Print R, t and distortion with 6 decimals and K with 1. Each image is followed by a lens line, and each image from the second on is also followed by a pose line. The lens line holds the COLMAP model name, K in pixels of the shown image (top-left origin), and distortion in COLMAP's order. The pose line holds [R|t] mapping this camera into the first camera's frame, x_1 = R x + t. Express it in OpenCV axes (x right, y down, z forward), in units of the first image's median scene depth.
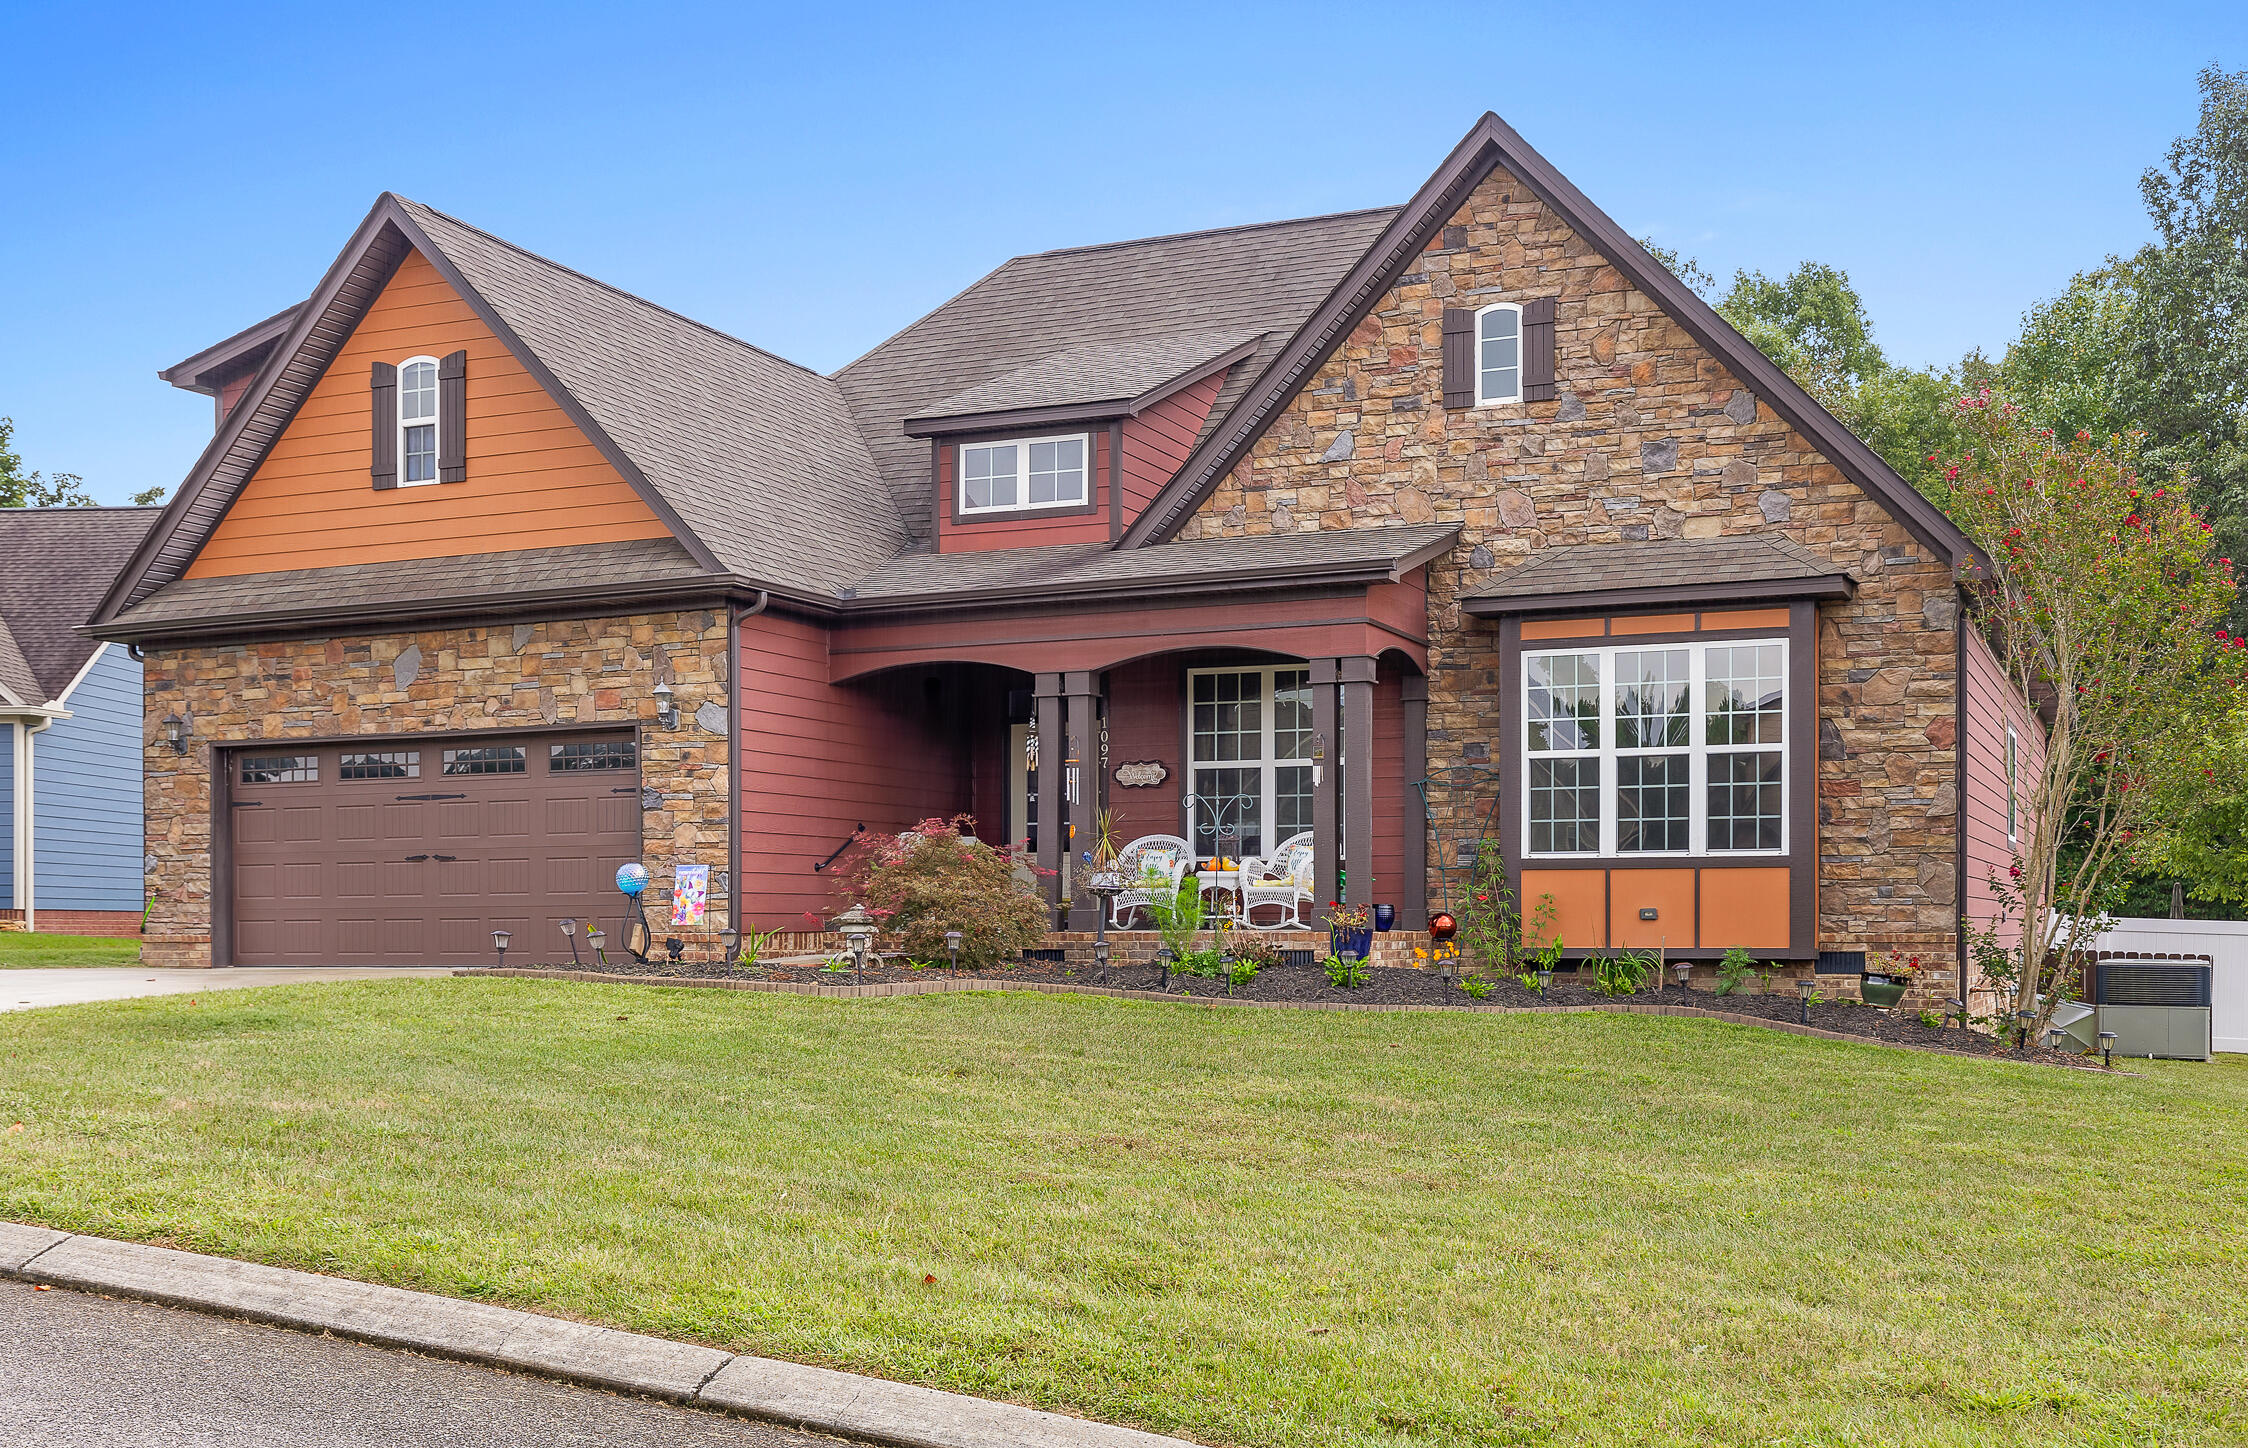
lens RADIAL K [[2342.3, 0, 1123.9], [0, 2342.3, 729.9], [0, 0, 1]] dist [-0.012322, 0.000000]
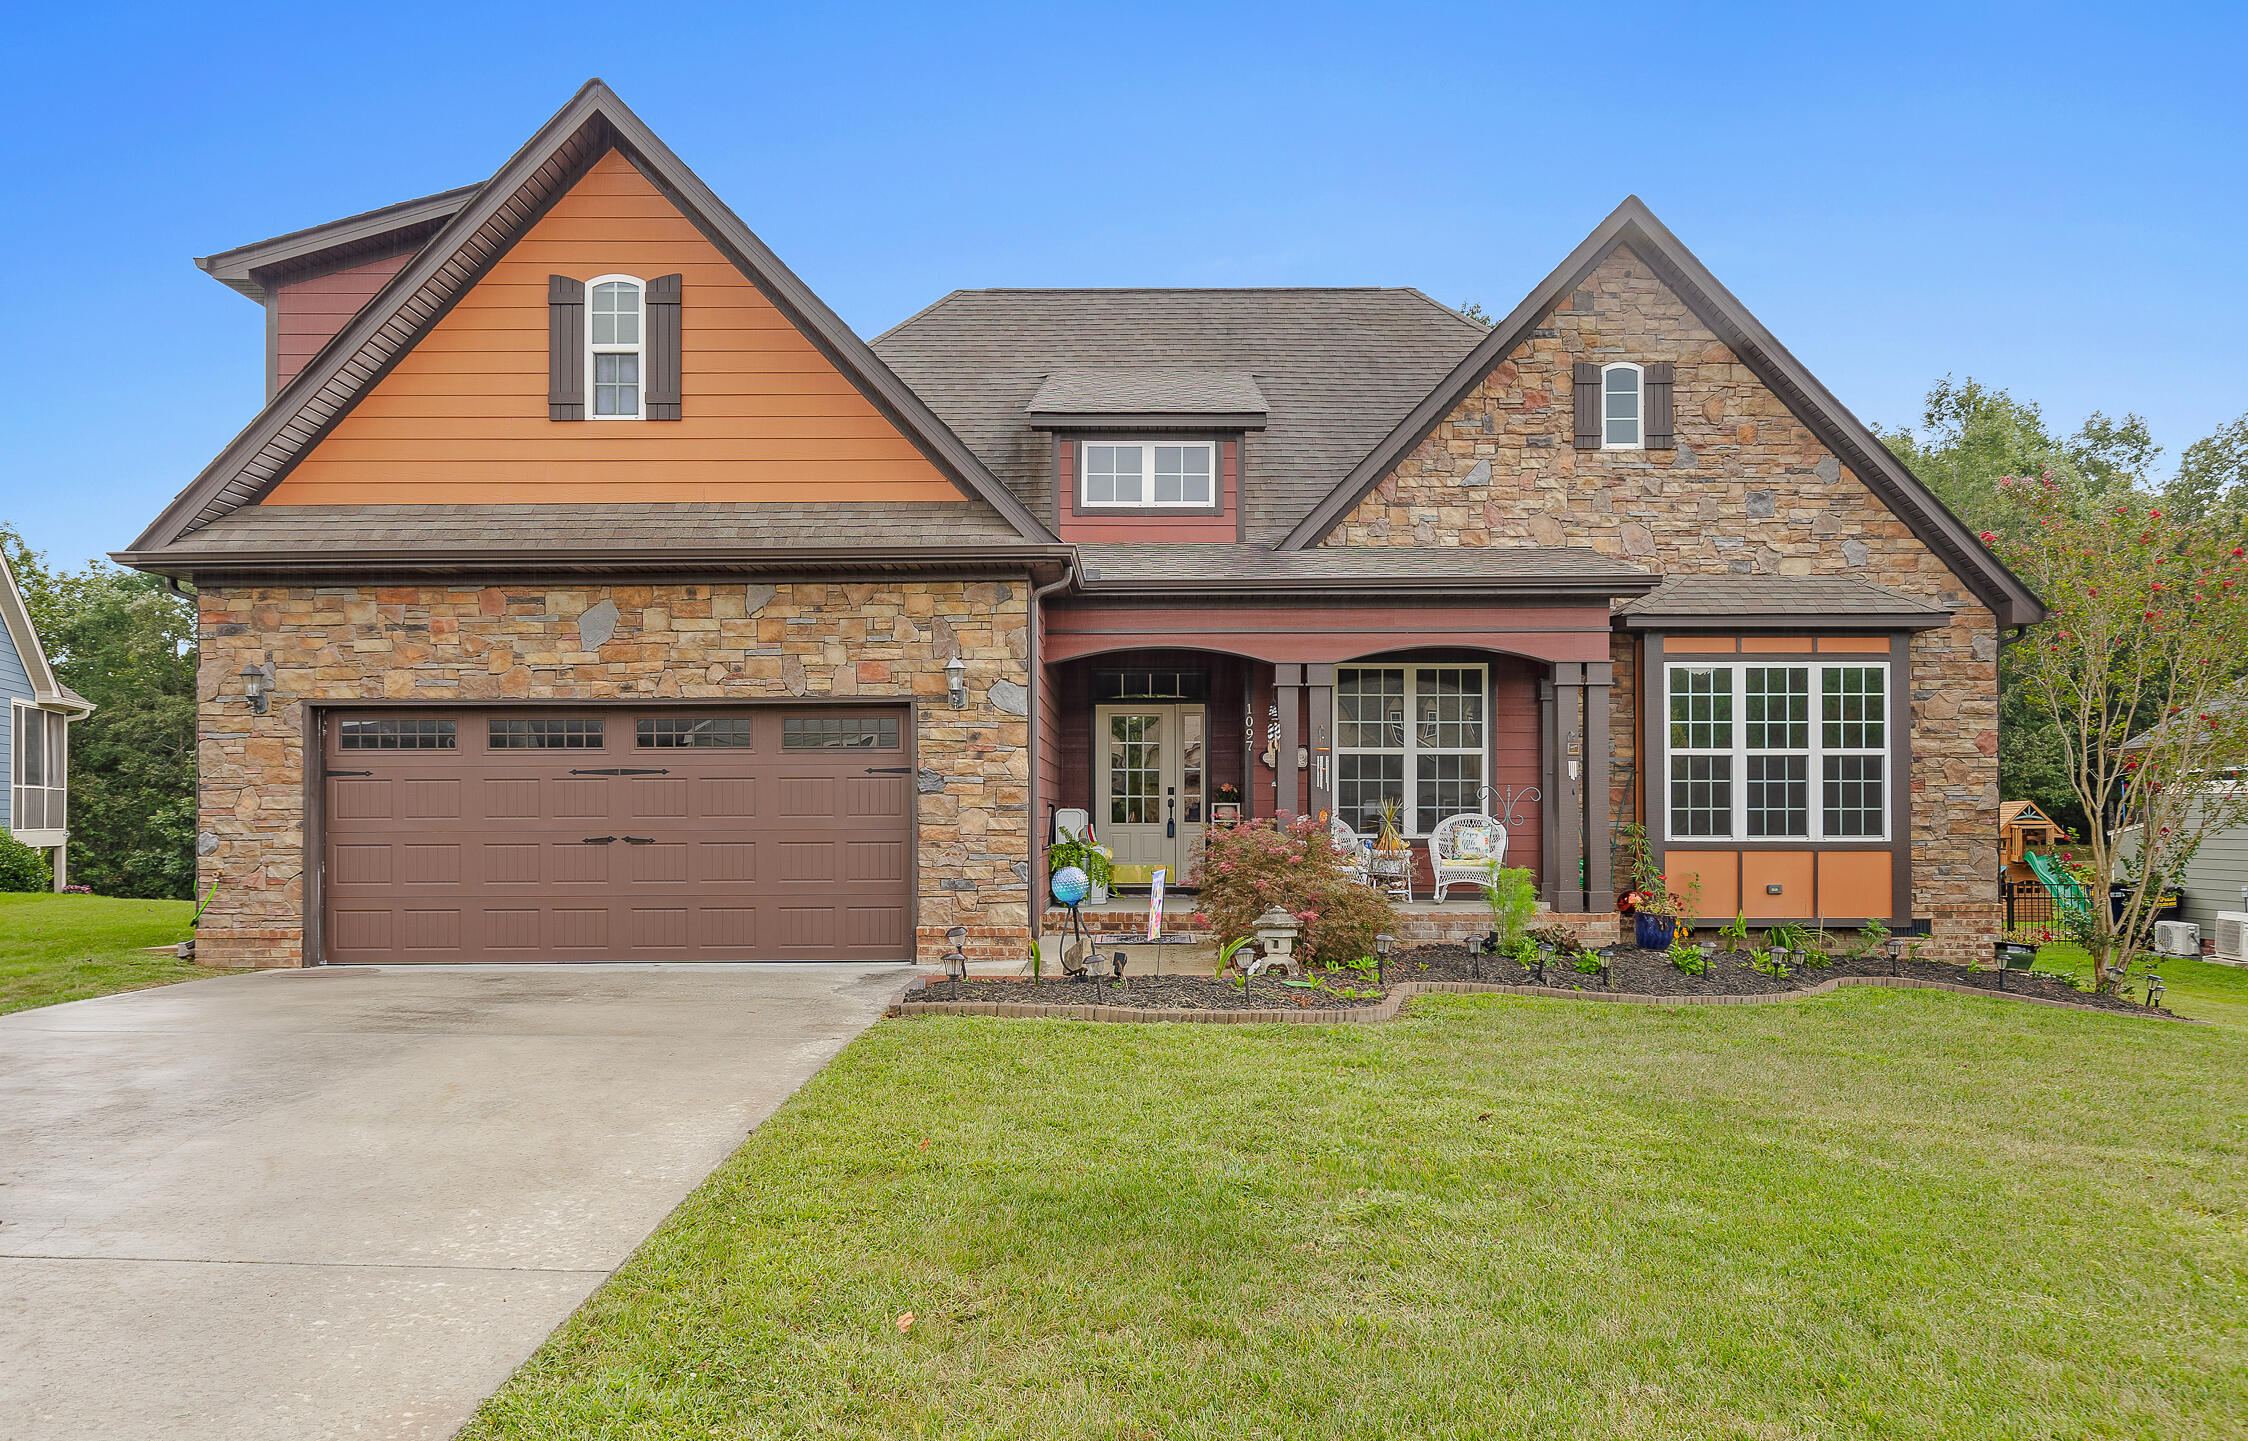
lens RADIAL K [[1474.5, 0, 1124.2], [0, 1474.5, 712.5], [0, 0, 1]] dist [-0.000766, 0.000832]
pose [[0.915756, 0.028605, 0.400716, -0.355791], [-0.034595, 0.999372, 0.007720, -0.004882], [-0.400243, -0.020932, 0.916170, 0.421080]]
